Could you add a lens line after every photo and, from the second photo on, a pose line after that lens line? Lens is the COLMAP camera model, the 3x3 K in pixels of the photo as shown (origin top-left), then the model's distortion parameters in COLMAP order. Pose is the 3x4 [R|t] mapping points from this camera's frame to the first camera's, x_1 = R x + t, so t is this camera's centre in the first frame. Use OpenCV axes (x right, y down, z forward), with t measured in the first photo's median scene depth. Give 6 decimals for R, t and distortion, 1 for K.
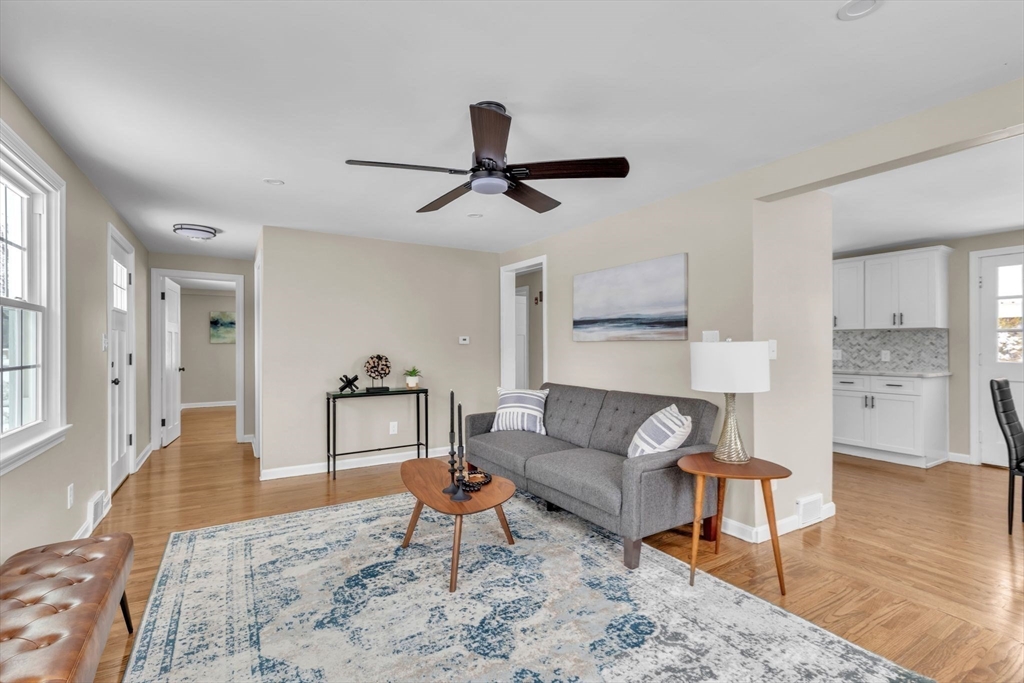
lens RADIAL K [[464.2, 0, 506.5], [0, 464.2, 343.9], [0, 0, 1]] dist [0.003805, 0.001379]
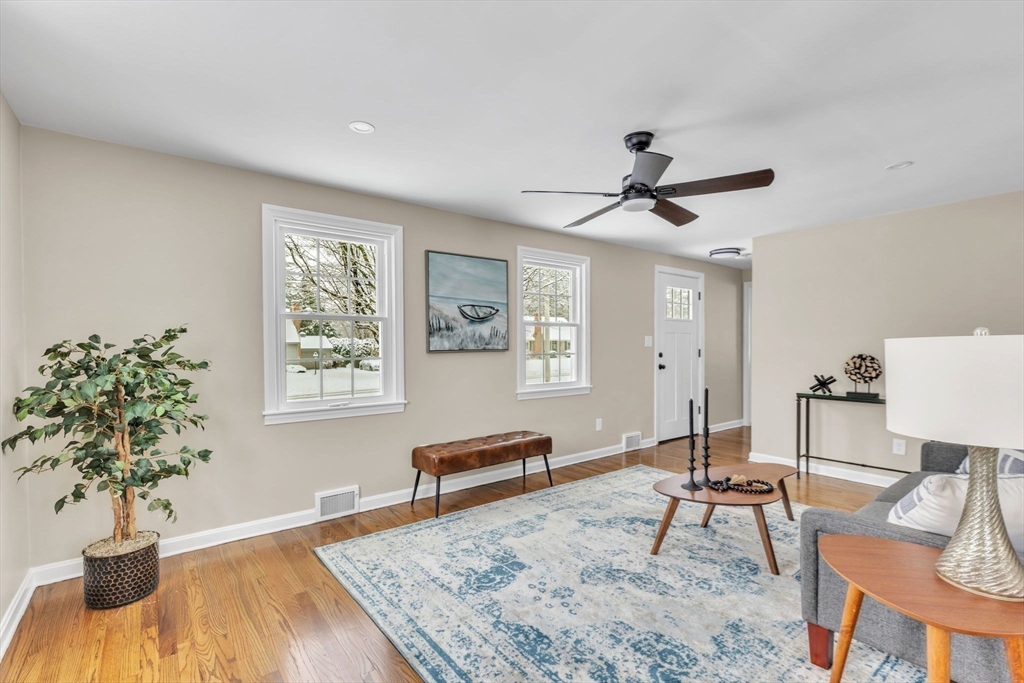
lens RADIAL K [[464.2, 0, 512.9], [0, 464.2, 346.4], [0, 0, 1]] dist [0.003805, 0.001379]
pose [[0.124385, 0.007197, -0.992208, 0.667010], [0.001661, 0.999971, 0.007462, 0.000741], [0.992233, -0.002576, 0.124369, 0.340723]]
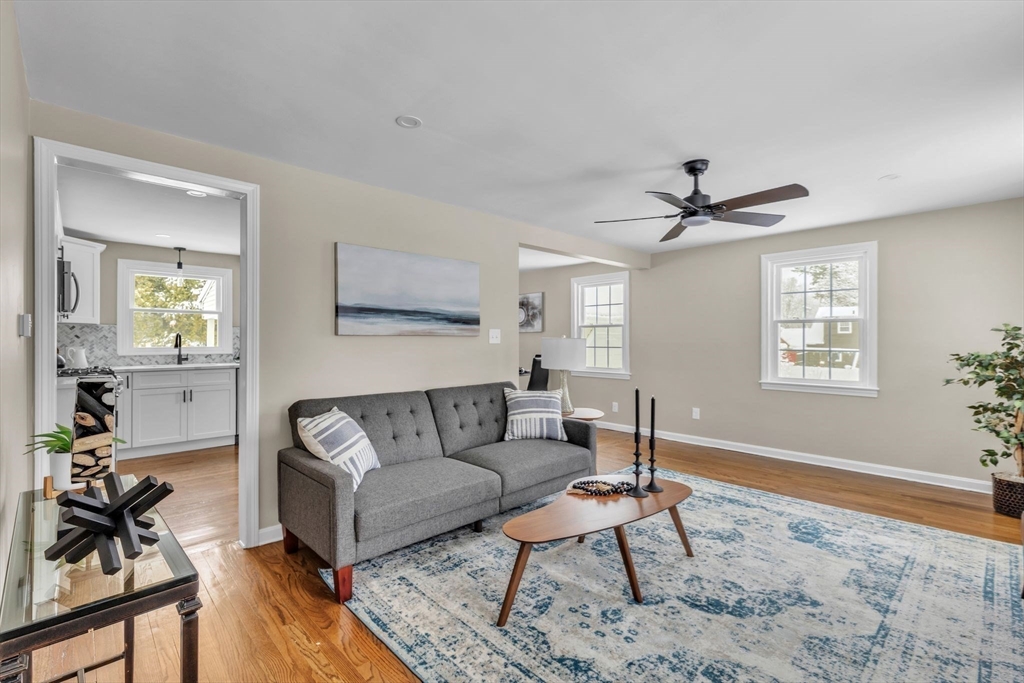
lens RADIAL K [[464.2, 0, 510.2], [0, 464.2, 339.5], [0, 0, 1]] dist [0.003805, 0.001379]
pose [[-0.217348, 0.001926, 0.976092, -0.759598], [-0.000280, 0.999998, -0.002035, 0.003102], [-0.976094, -0.000715, -0.217347, 1.127313]]
